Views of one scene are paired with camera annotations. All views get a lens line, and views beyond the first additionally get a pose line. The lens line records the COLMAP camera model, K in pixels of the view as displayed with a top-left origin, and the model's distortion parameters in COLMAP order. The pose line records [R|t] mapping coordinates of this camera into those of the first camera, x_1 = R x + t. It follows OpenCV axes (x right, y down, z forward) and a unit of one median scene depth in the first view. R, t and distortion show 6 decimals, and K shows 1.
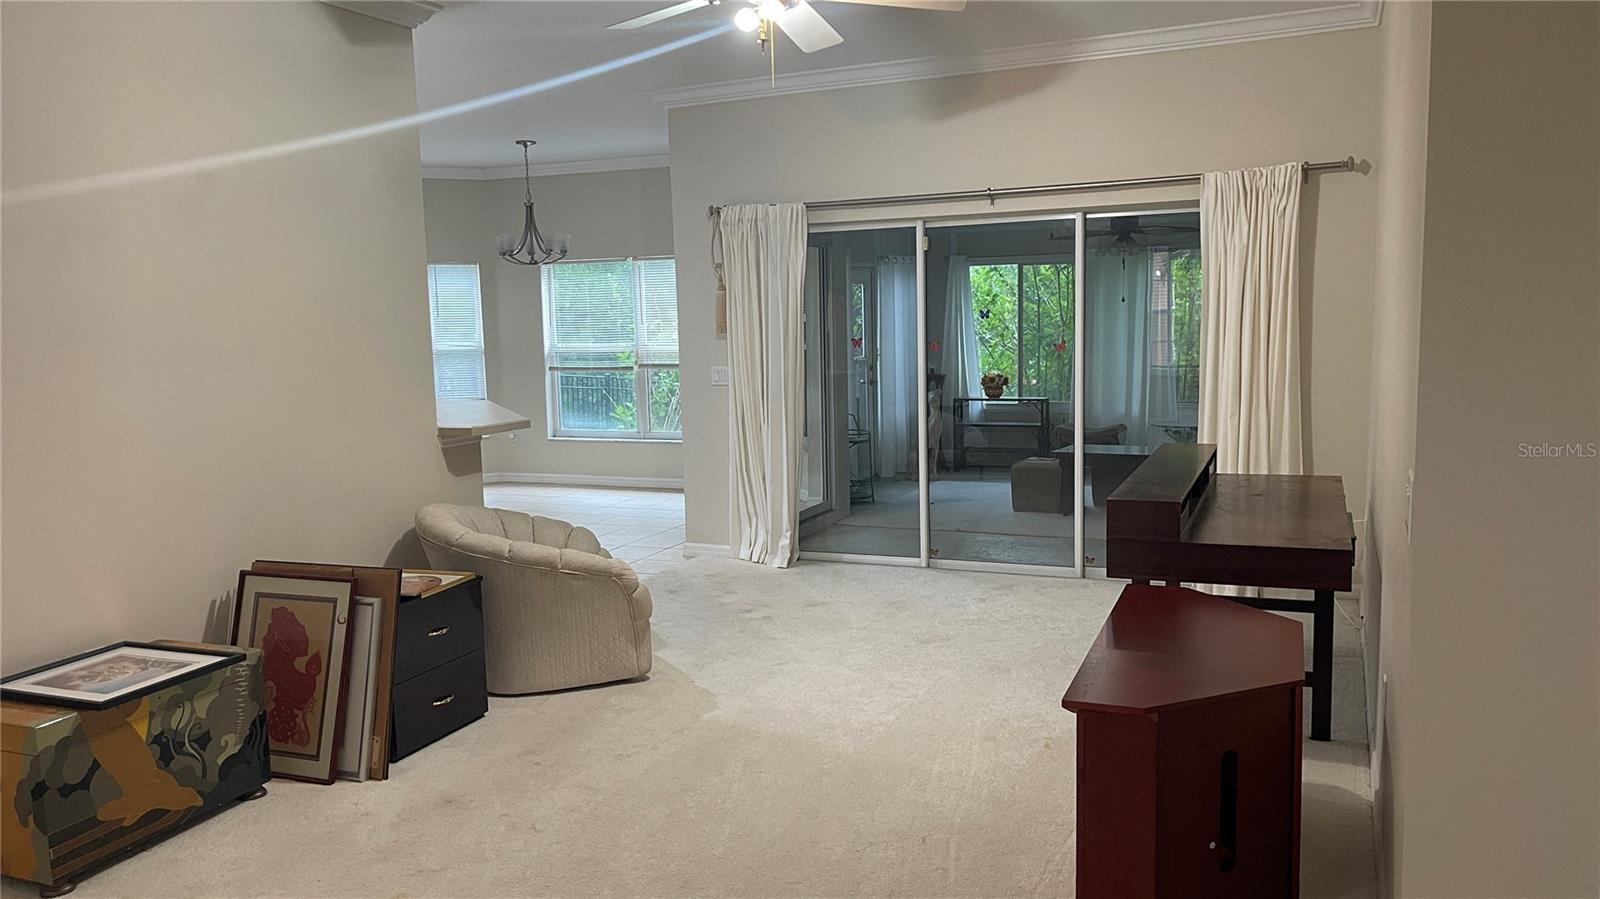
lens RADIAL K [[1199.3, 0, 802.6], [0, 1199.3, 458.9], [0, 0, 1]] dist [0.050956, -0.044391]
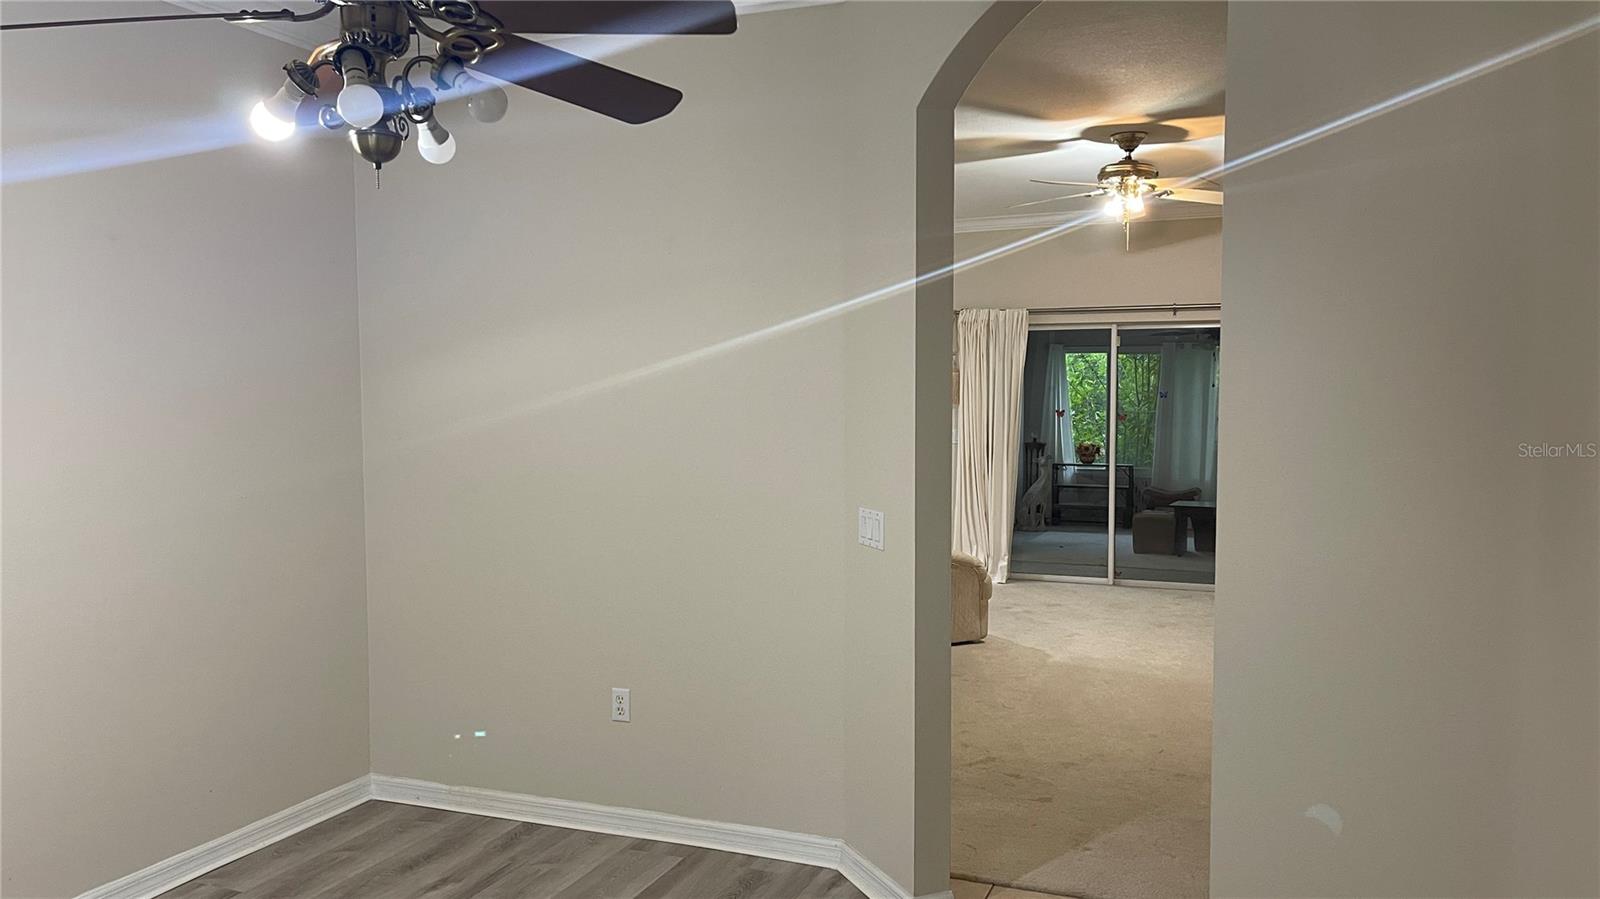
lens RADIAL K [[1199.3, 0, 796.1], [0, 1199.3, 443.3], [0, 0, 1]] dist [0.050956, -0.044391]
pose [[0.999473, 0.023469, 0.022420, -0.275458], [-0.021767, 0.997070, -0.073327, 0.039522], [-0.024075, 0.072800, 0.997056, -0.314571]]
